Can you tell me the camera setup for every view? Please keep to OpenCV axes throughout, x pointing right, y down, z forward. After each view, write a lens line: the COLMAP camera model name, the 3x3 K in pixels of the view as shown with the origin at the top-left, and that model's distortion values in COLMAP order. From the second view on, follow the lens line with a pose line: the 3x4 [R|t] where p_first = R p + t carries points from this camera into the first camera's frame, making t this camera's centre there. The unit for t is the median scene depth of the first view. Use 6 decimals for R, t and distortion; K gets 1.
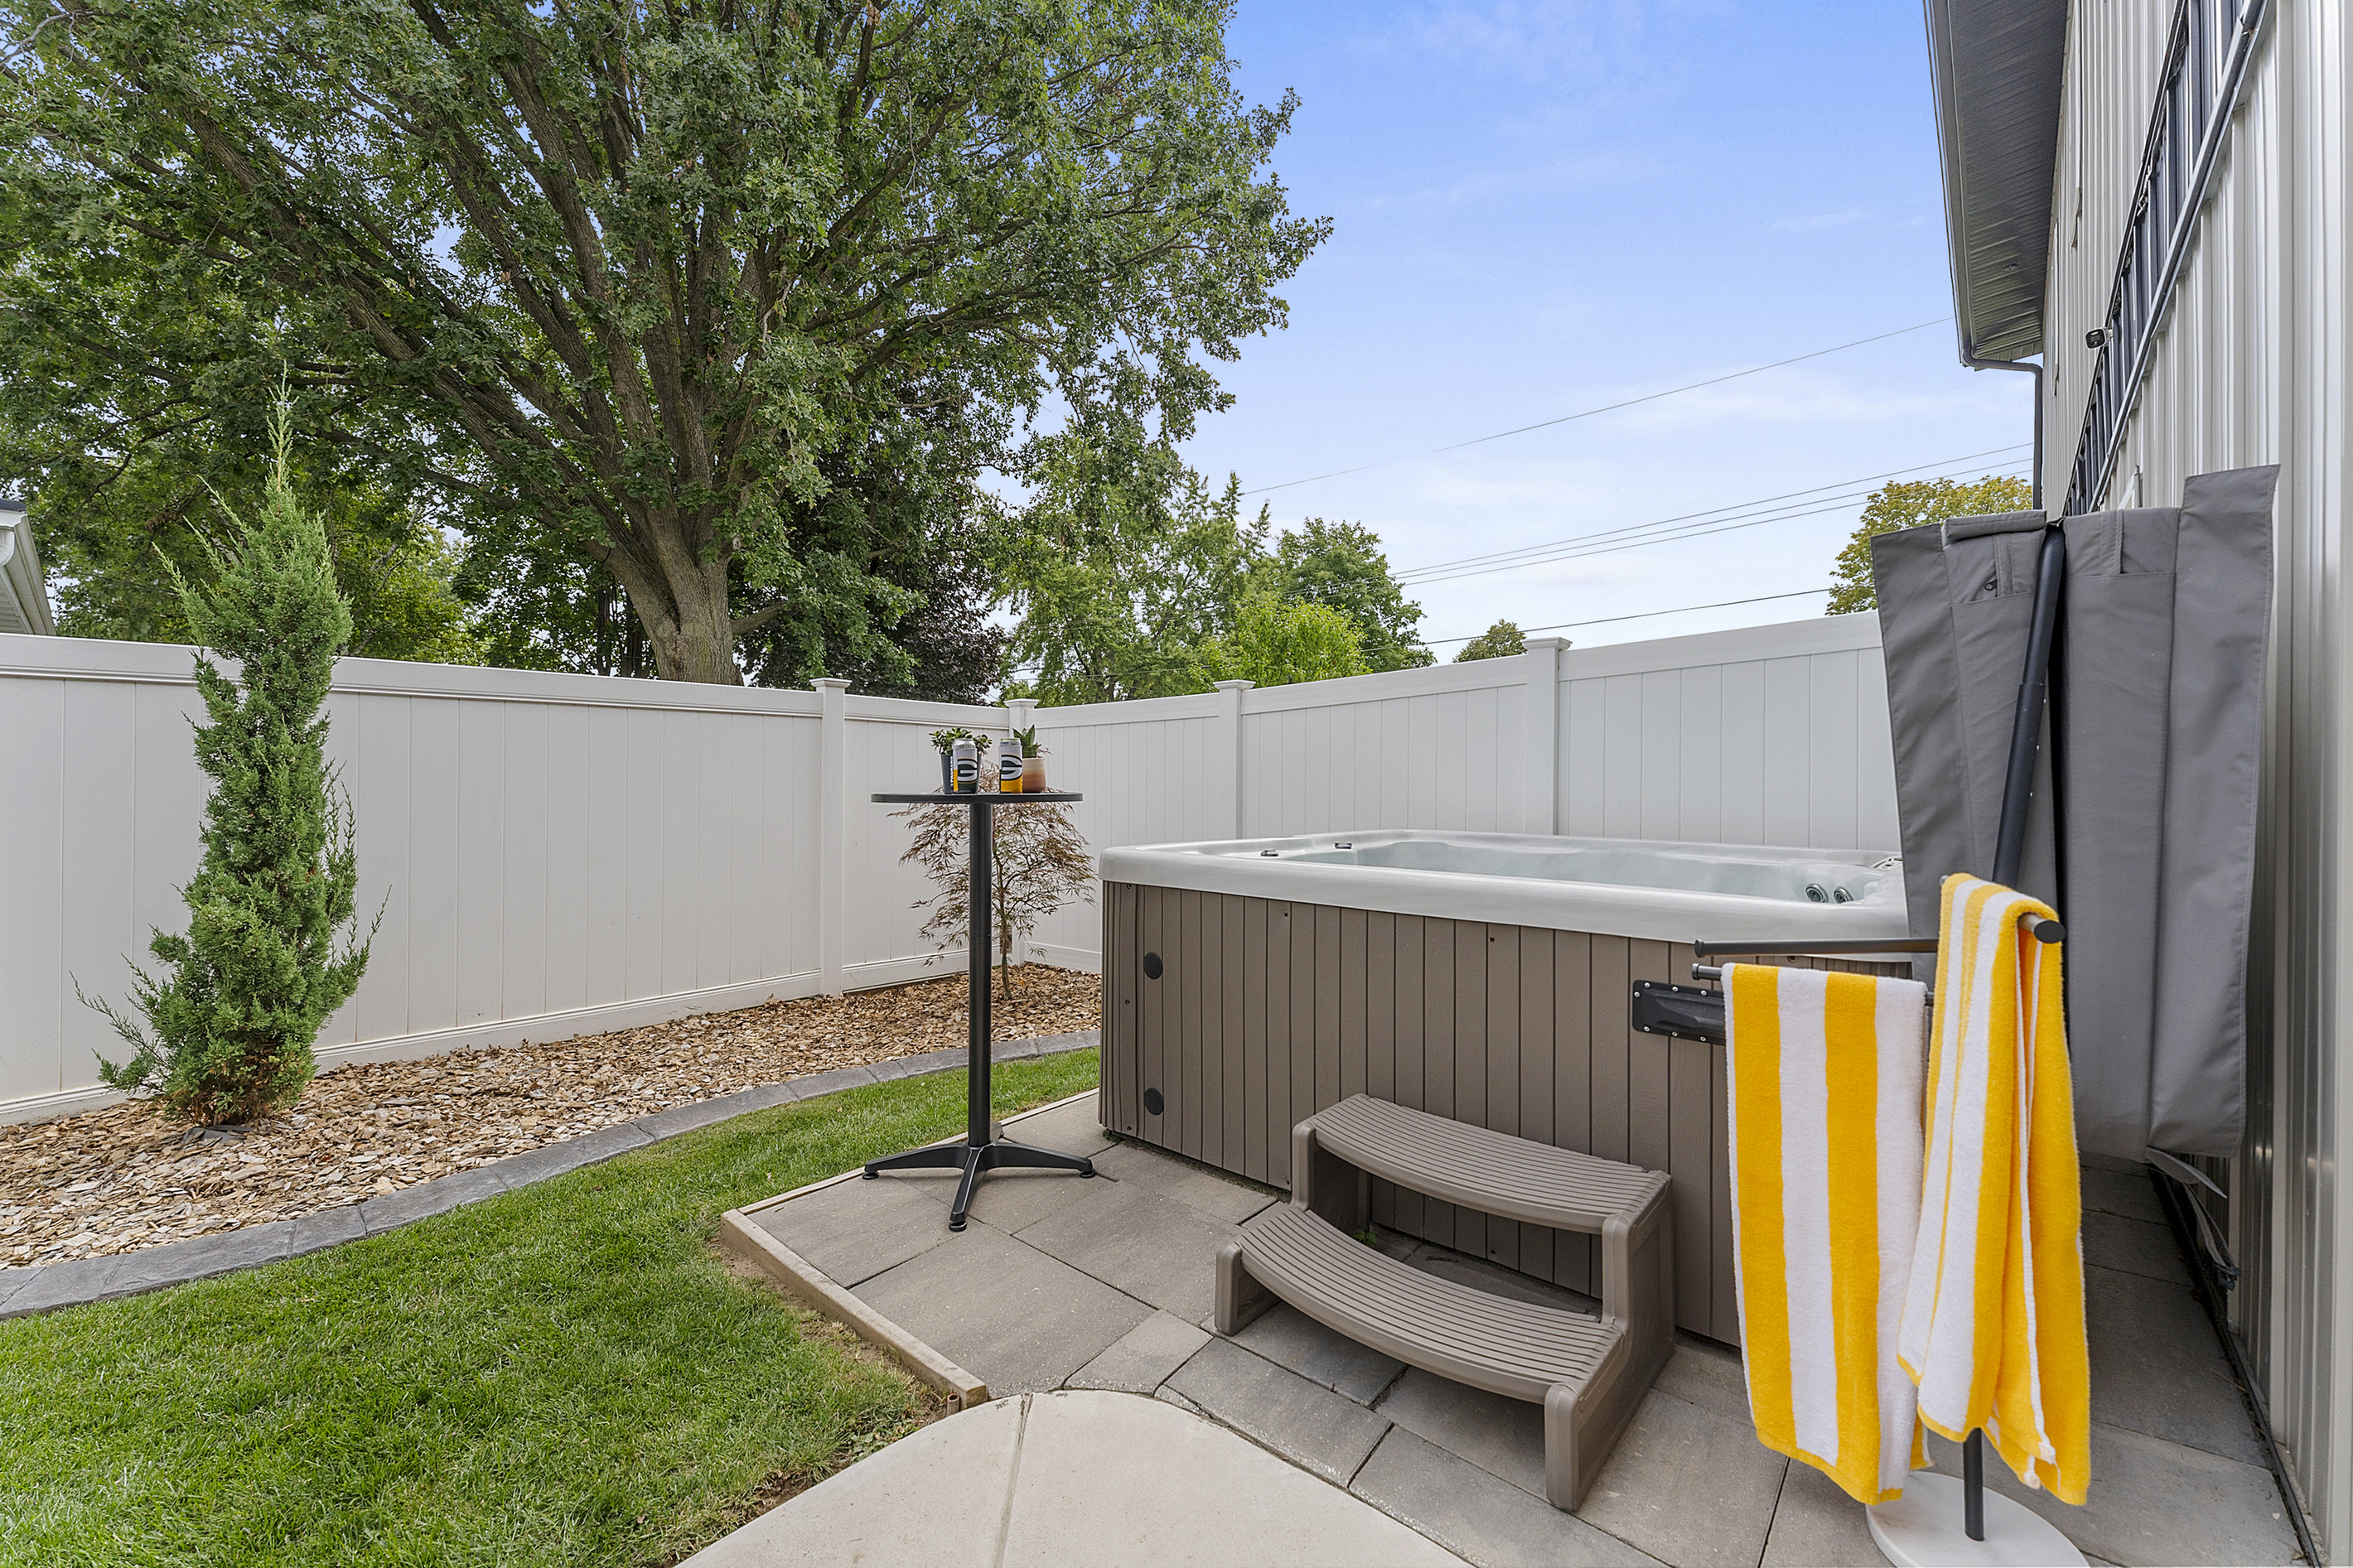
lens RADIAL K [[945.4, 0, 1176.5], [0, 945.4, 784.0], [0, 0, 1]] dist [0.003028, 0.000268]
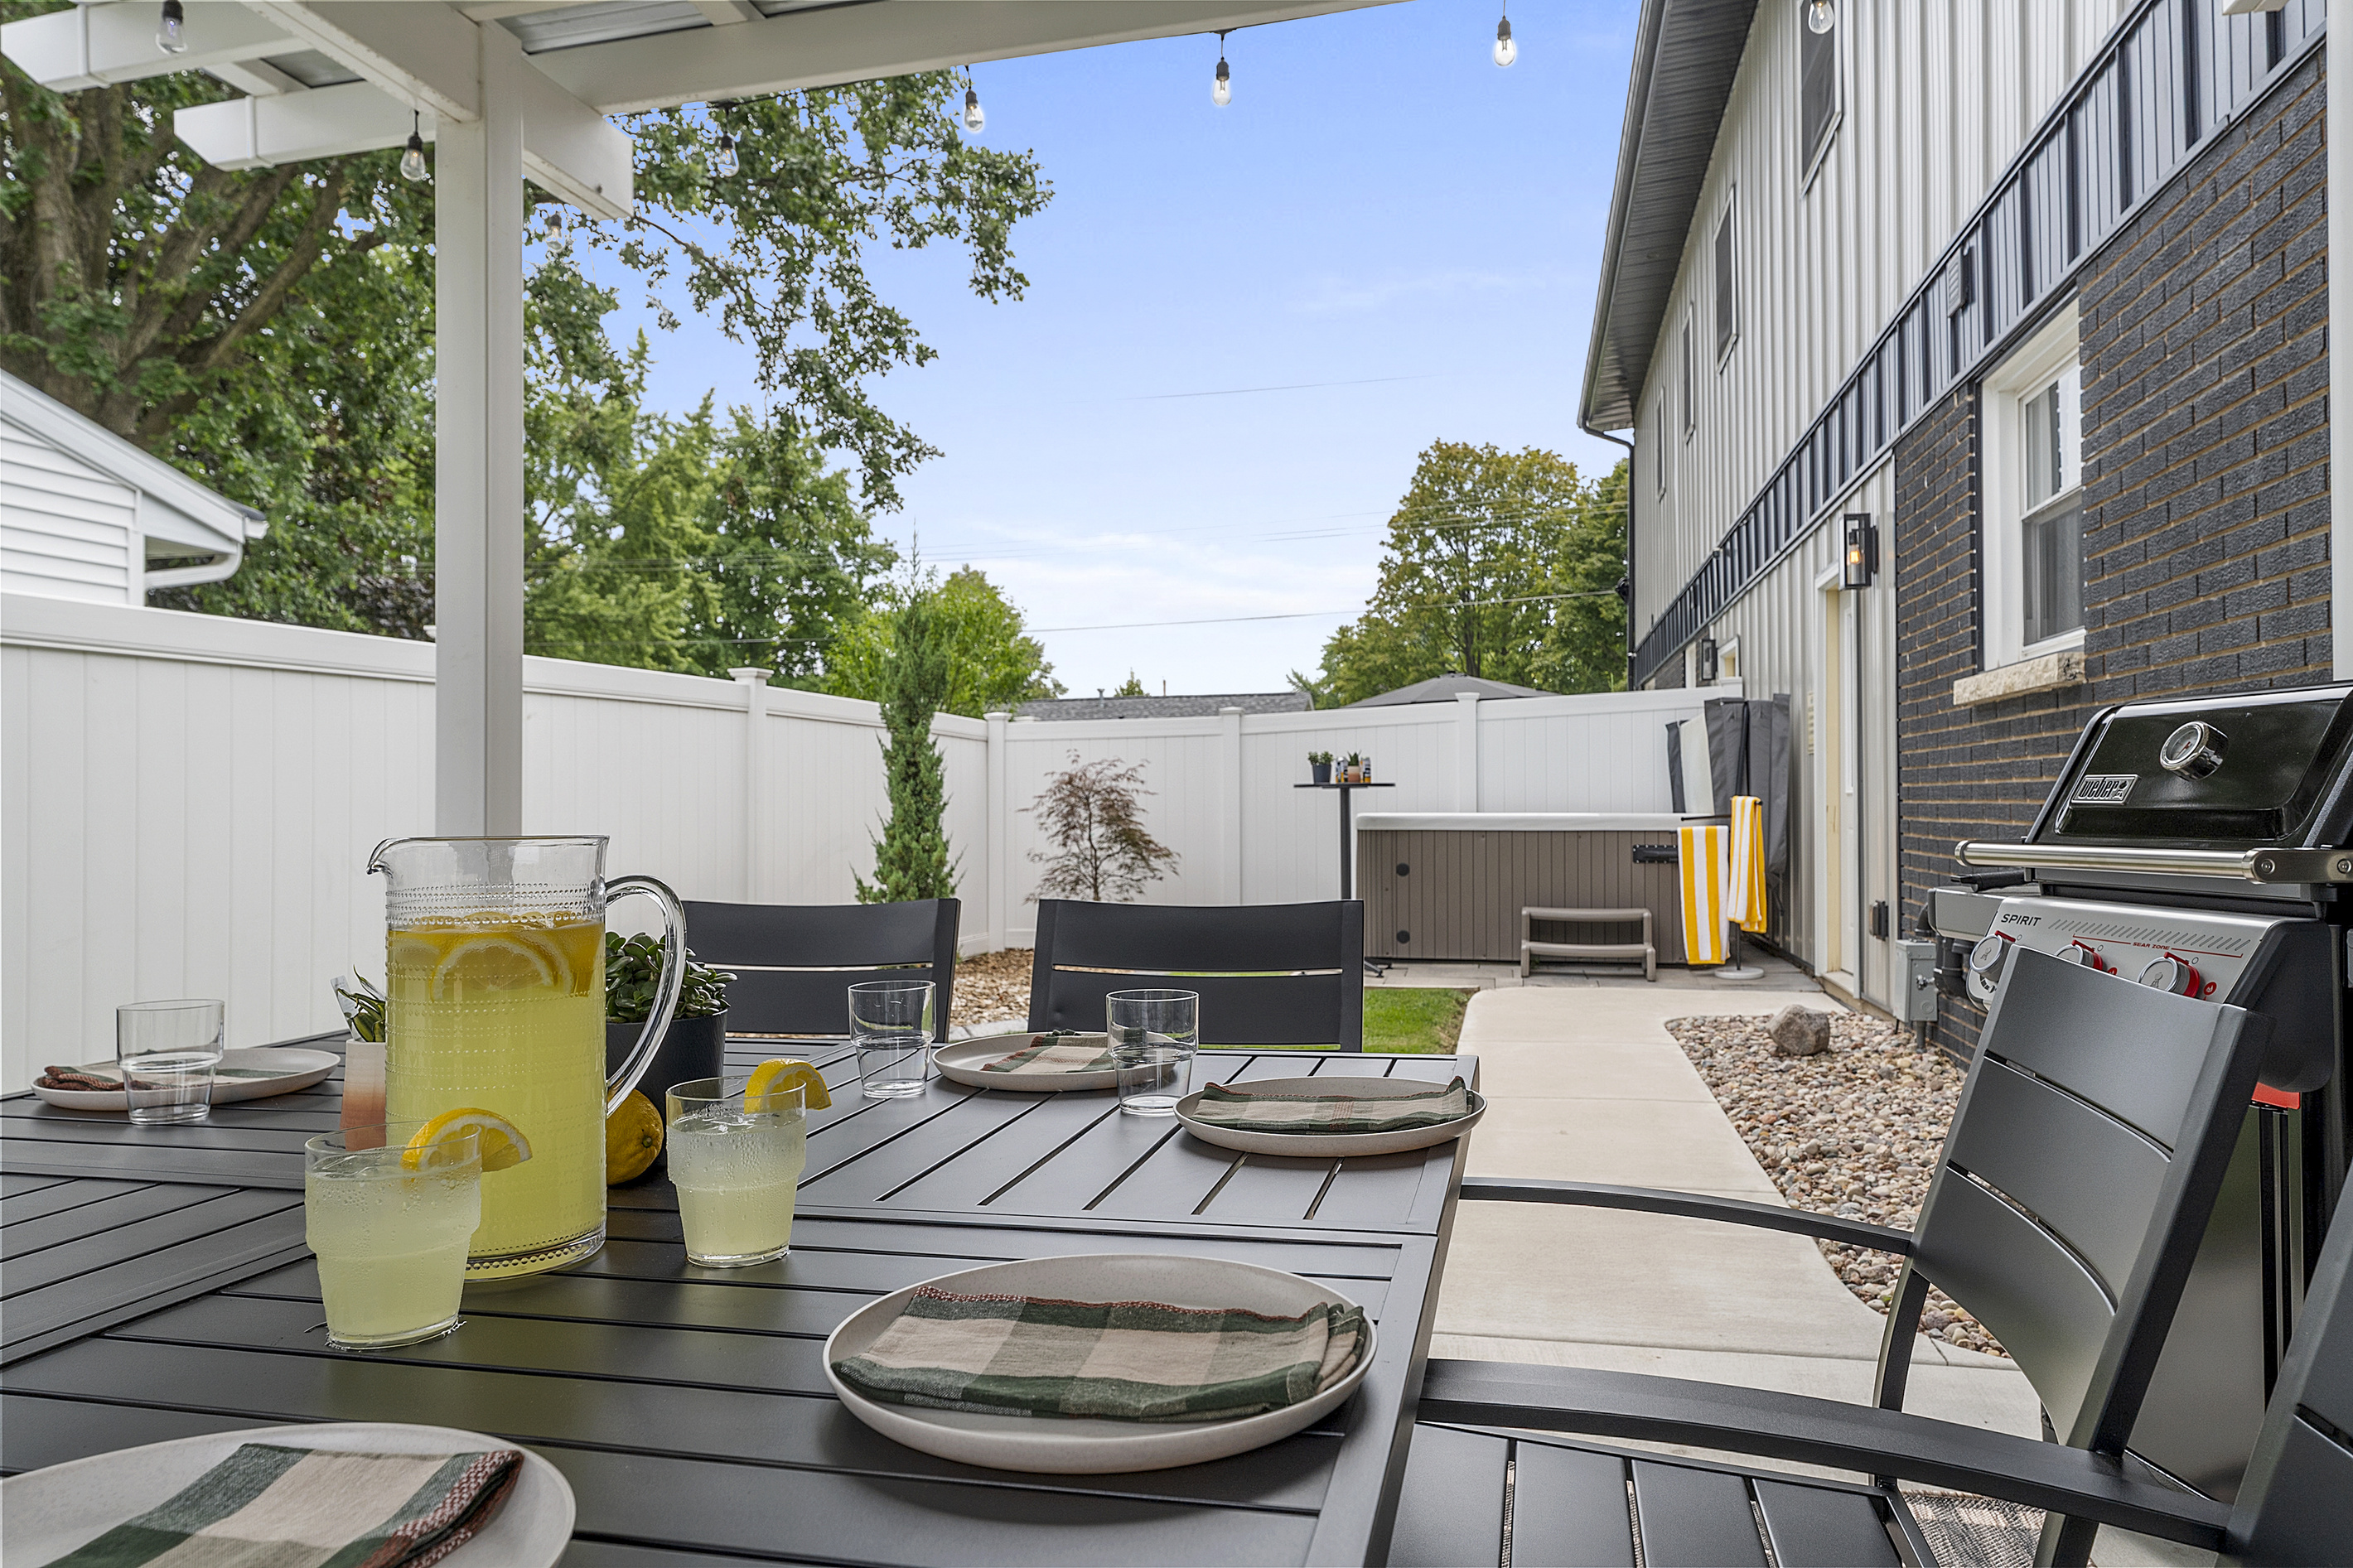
lens RADIAL K [[1572.4, 0, 1176.6], [0, 1572.4, 798.2], [0, 0, 1]] dist [0.003624, 0.001378]
pose [[0.874985, -0.007250, 0.484096, -0.144706], [0.011098, 0.999925, -0.005086, 0.003614], [-0.484023, 0.009823, 0.875000, -0.119025]]
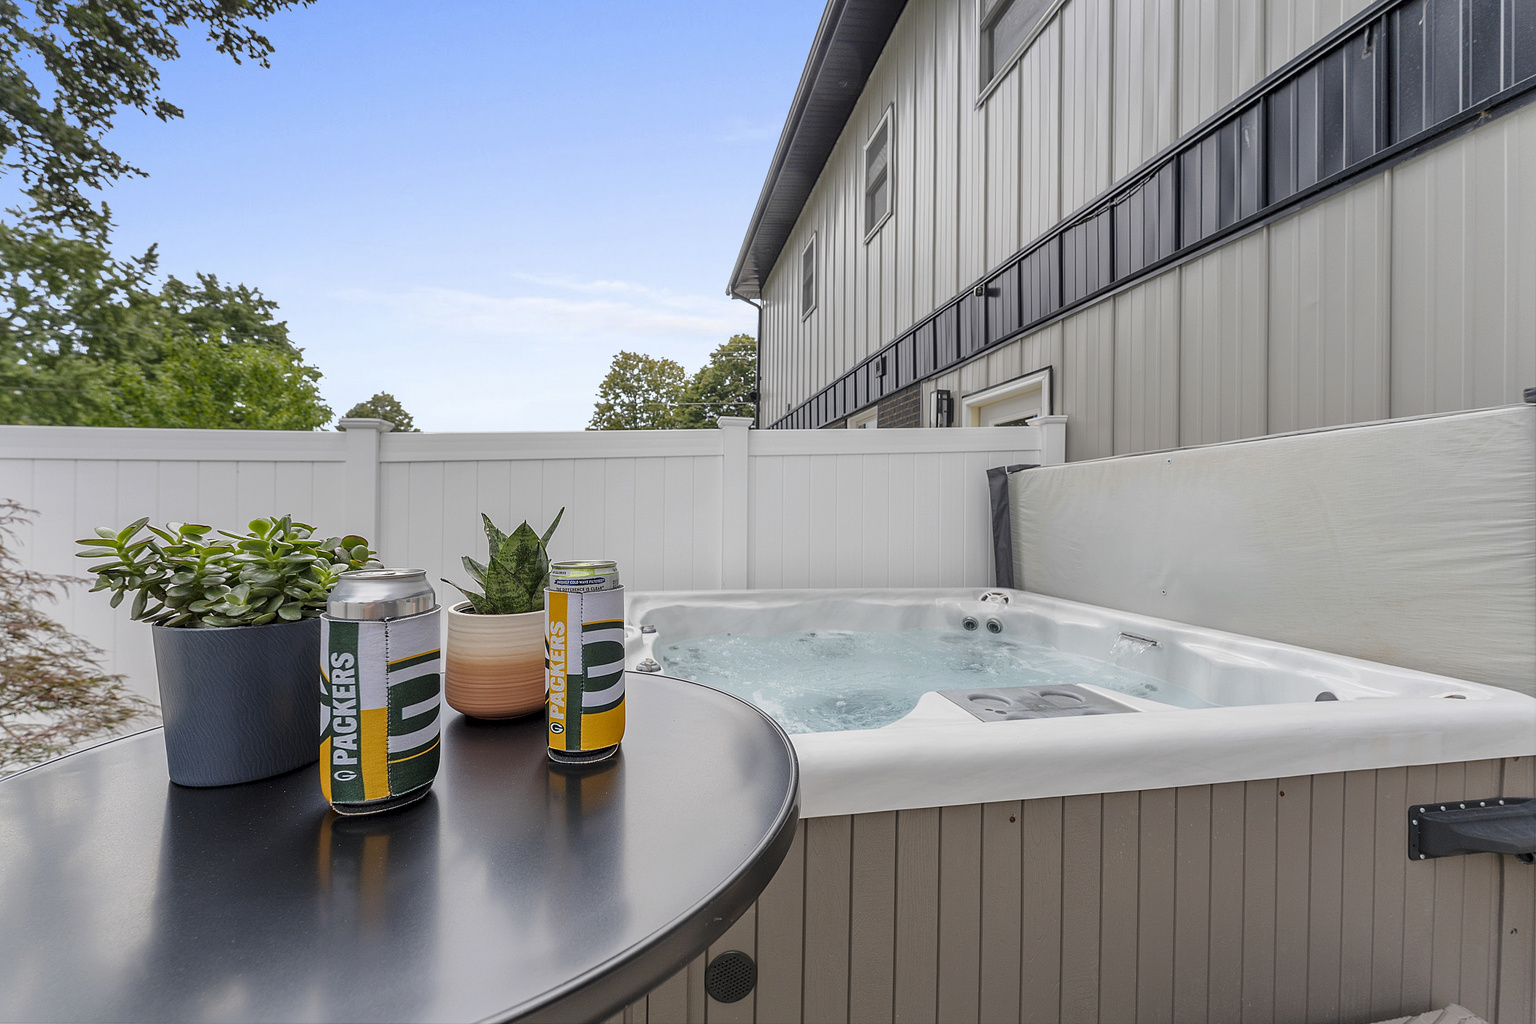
lens RADIAL K [[606.3, 0, 764.7], [0, 606.3, 510.7], [0, 0, 1]] dist [0.000168, 0.000113]
pose [[0.612558, 0.002902, 0.790420, -0.019311], [-0.004314, 0.999991, -0.000329, -0.004302], [-0.790414, -0.003209, 0.612565, 0.055932]]
